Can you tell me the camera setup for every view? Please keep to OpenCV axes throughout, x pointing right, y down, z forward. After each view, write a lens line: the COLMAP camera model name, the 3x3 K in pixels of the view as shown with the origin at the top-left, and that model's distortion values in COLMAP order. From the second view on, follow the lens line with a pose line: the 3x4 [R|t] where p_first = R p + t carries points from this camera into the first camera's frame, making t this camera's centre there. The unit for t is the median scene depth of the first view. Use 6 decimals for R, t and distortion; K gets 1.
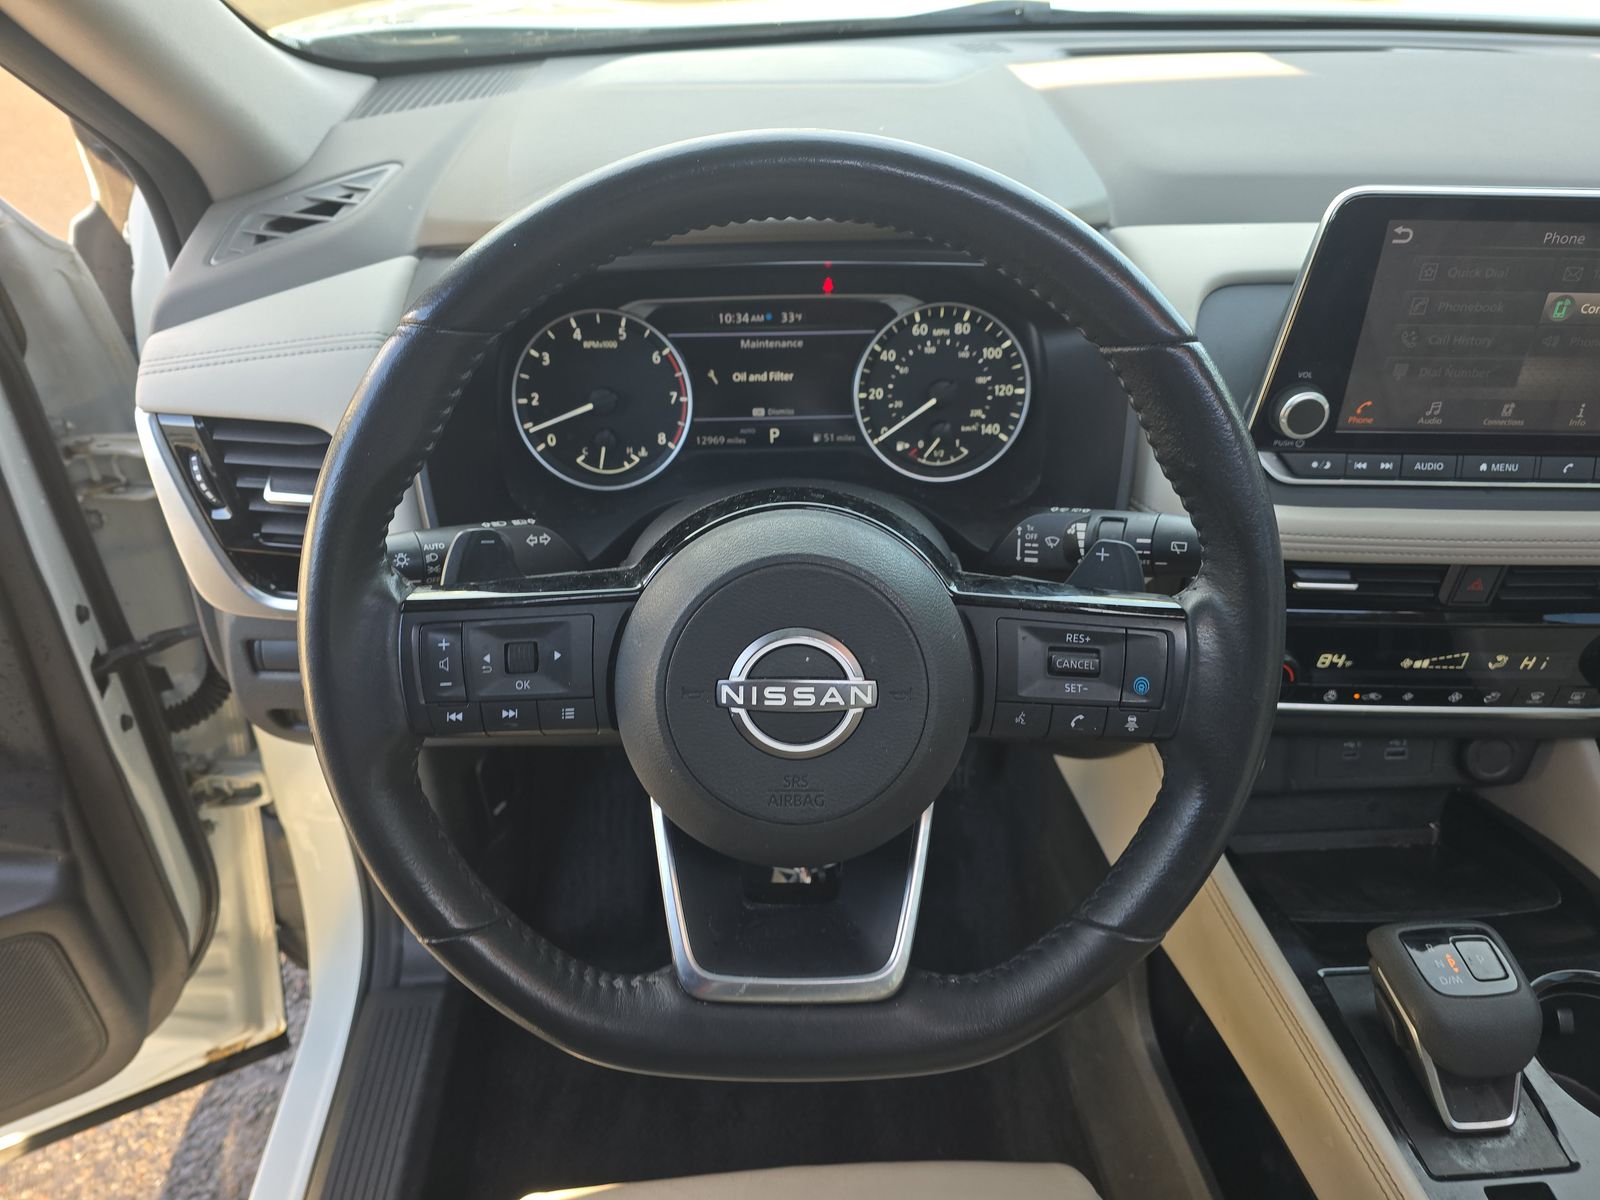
lens RADIAL K [[1070.8, 0, 789.8], [0, 1070.8, 592.9], [0, 0, 1]] dist [0.063017, -0.071022]
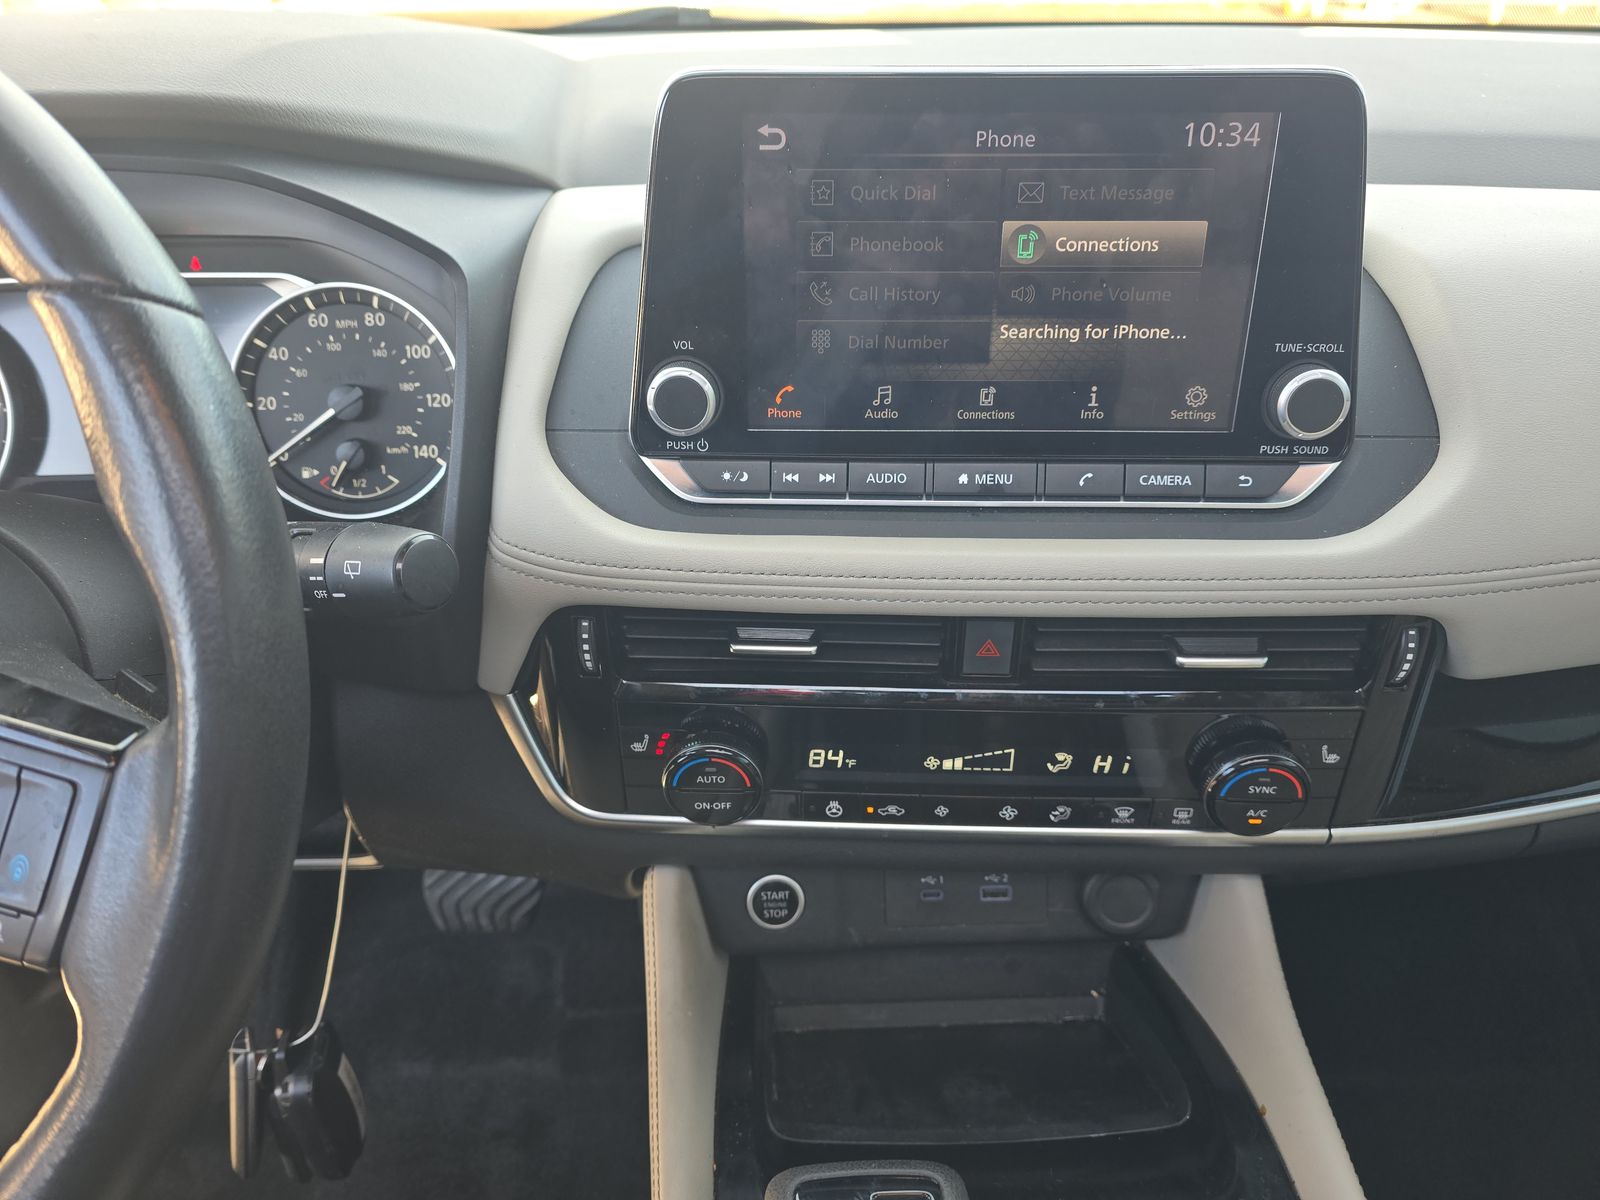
lens RADIAL K [[1070.8, 0, 789.8], [0, 1070.8, 592.9], [0, 0, 1]] dist [0.063017, -0.071022]
pose [[0.999225, -0.000041, -0.039374, 0.485371], [-0.004461, 0.993443, -0.114241, 0.033523], [0.039120, 0.114328, 0.992673, 0.272758]]
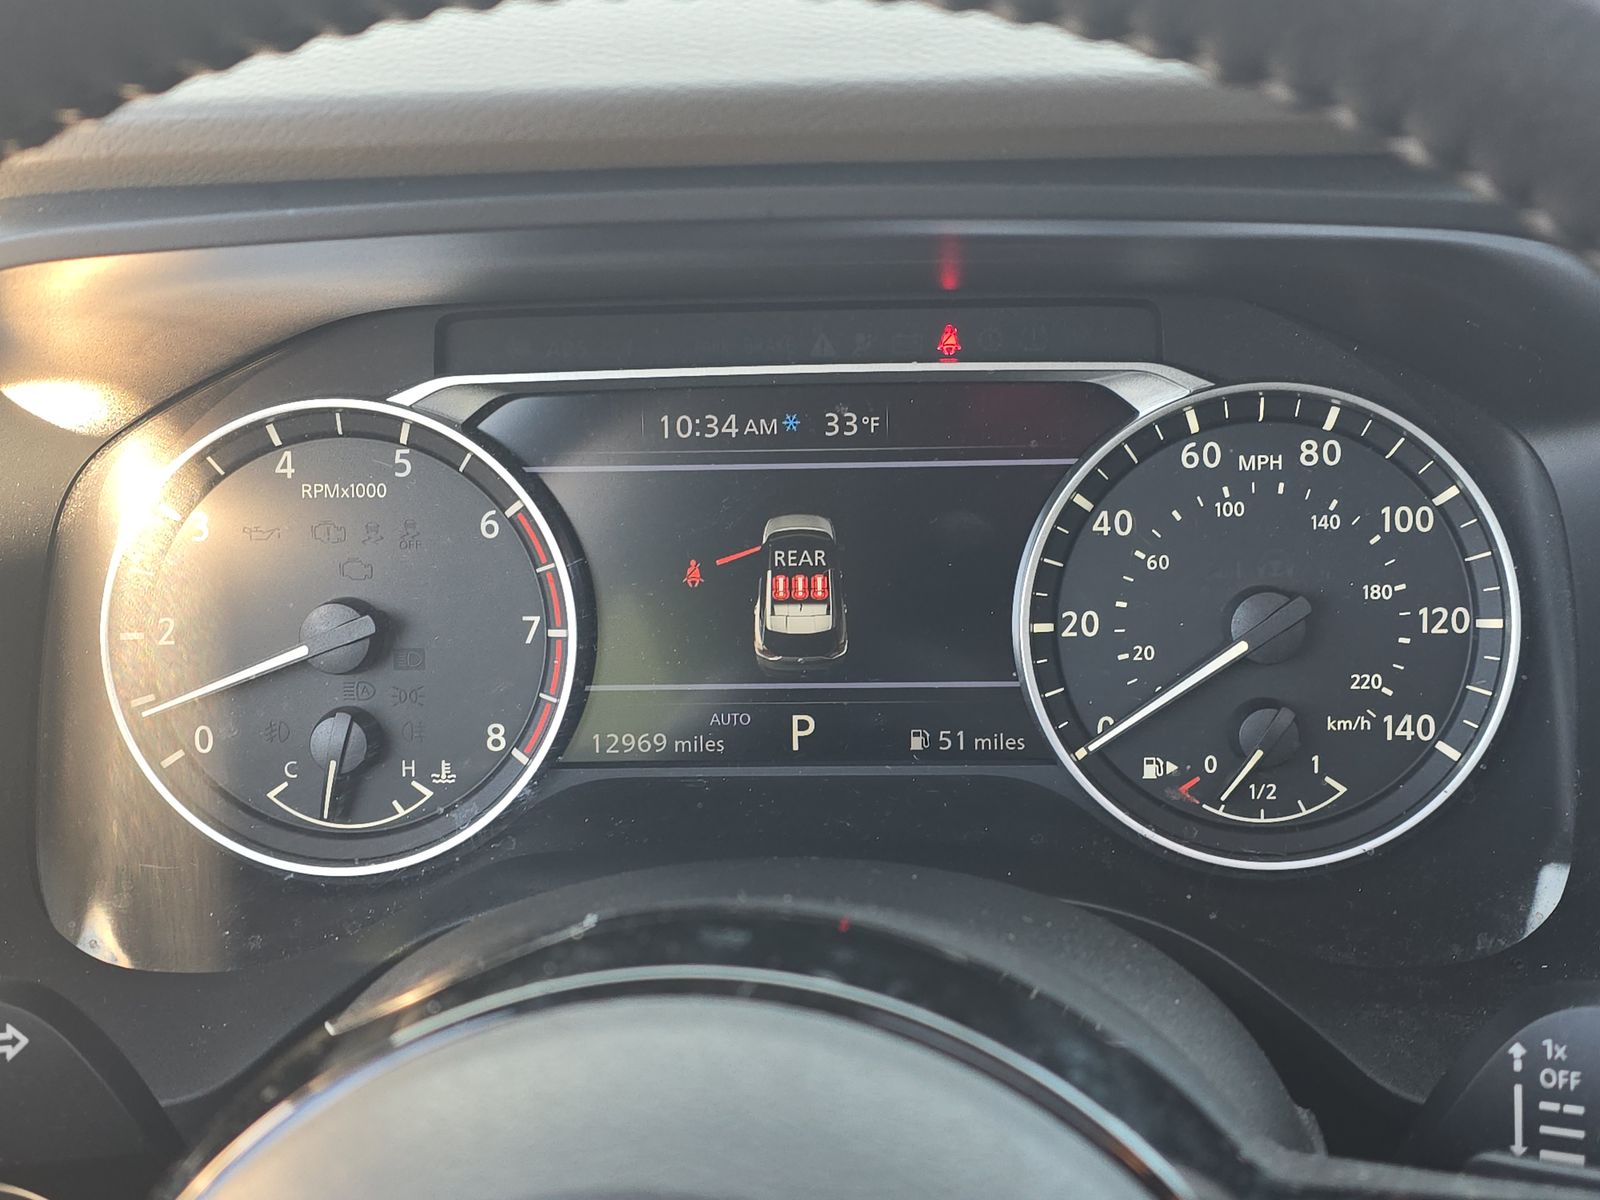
lens RADIAL K [[1070.8, 0, 789.8], [0, 1070.8, 592.9], [0, 0, 1]] dist [0.063017, -0.071022]
pose [[0.997123, 0.007765, -0.075397, 0.009223], [-0.024645, 0.973901, -0.225630, -0.112338], [0.071677, 0.226839, 0.971291, 0.642401]]
